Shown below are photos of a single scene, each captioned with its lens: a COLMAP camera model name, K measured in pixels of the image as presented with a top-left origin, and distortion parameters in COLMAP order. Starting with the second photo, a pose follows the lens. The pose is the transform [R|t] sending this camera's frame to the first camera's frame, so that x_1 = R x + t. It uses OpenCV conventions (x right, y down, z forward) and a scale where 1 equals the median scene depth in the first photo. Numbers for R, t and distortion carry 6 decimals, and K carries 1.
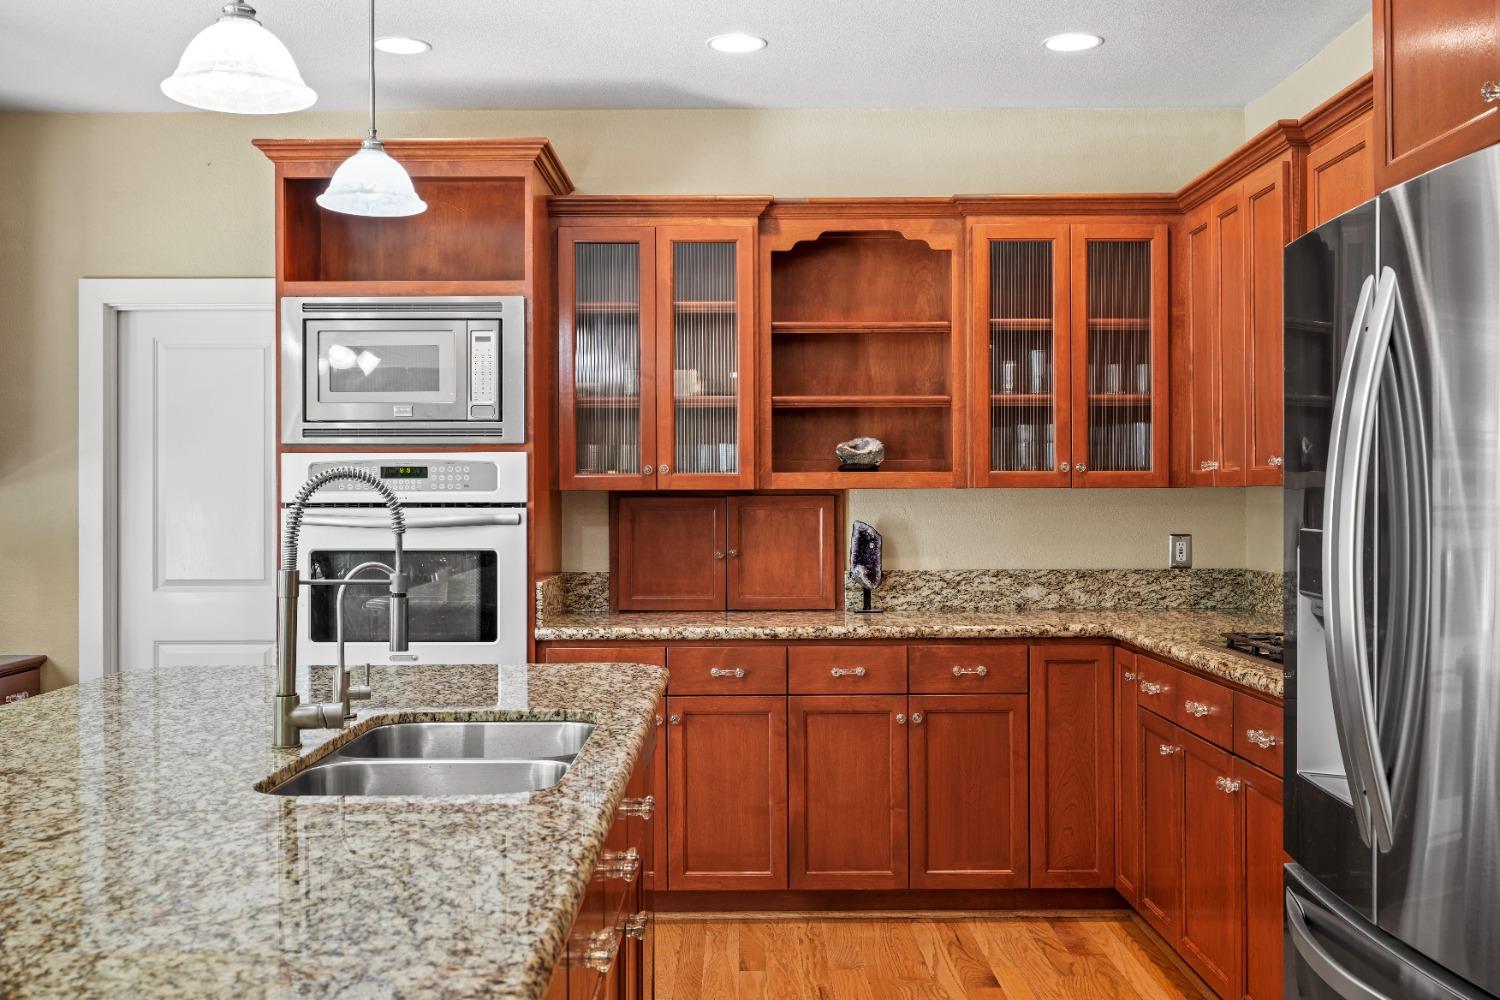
lens RADIAL K [[1478.1, 0, 747.7], [0, 1478.1, 493.8], [0, 0, 1]] dist [0.000837, 0.000000]
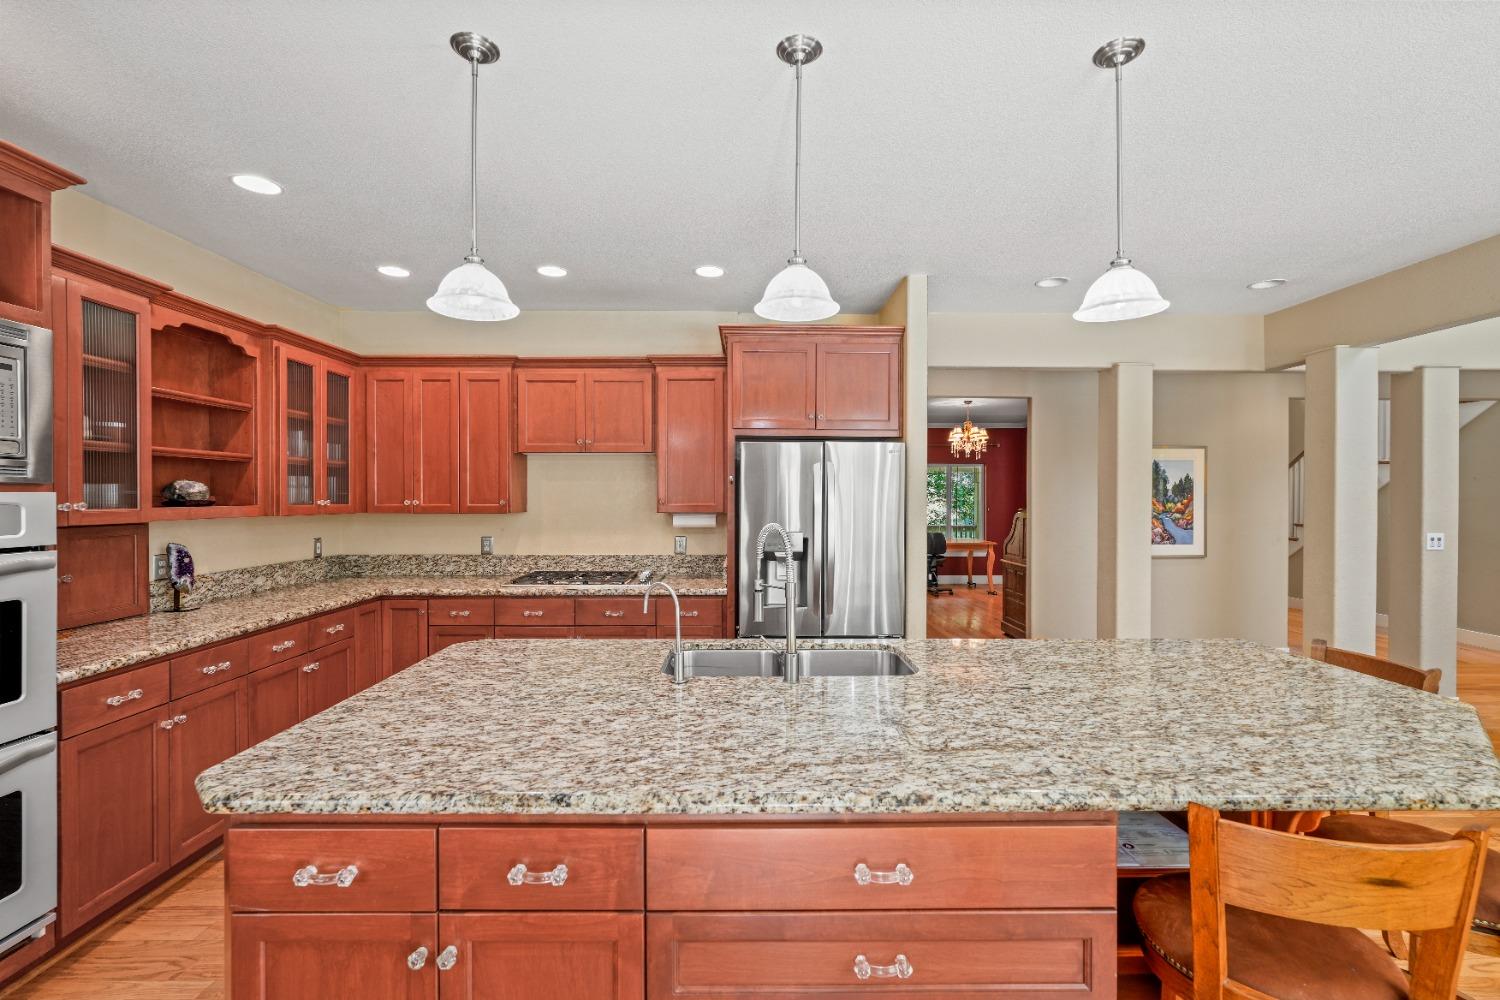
lens RADIAL K [[657.1, 0, 756.7], [0, 657.1, 502.2], [0, 0, 1]] dist [-0.011646, 0.005092]
pose [[-0.001919, -0.005589, 0.999983, -0.535996], [-0.001575, 0.999983, 0.005586, -0.023280], [-0.999997, -0.001564, -0.001927, 0.503655]]
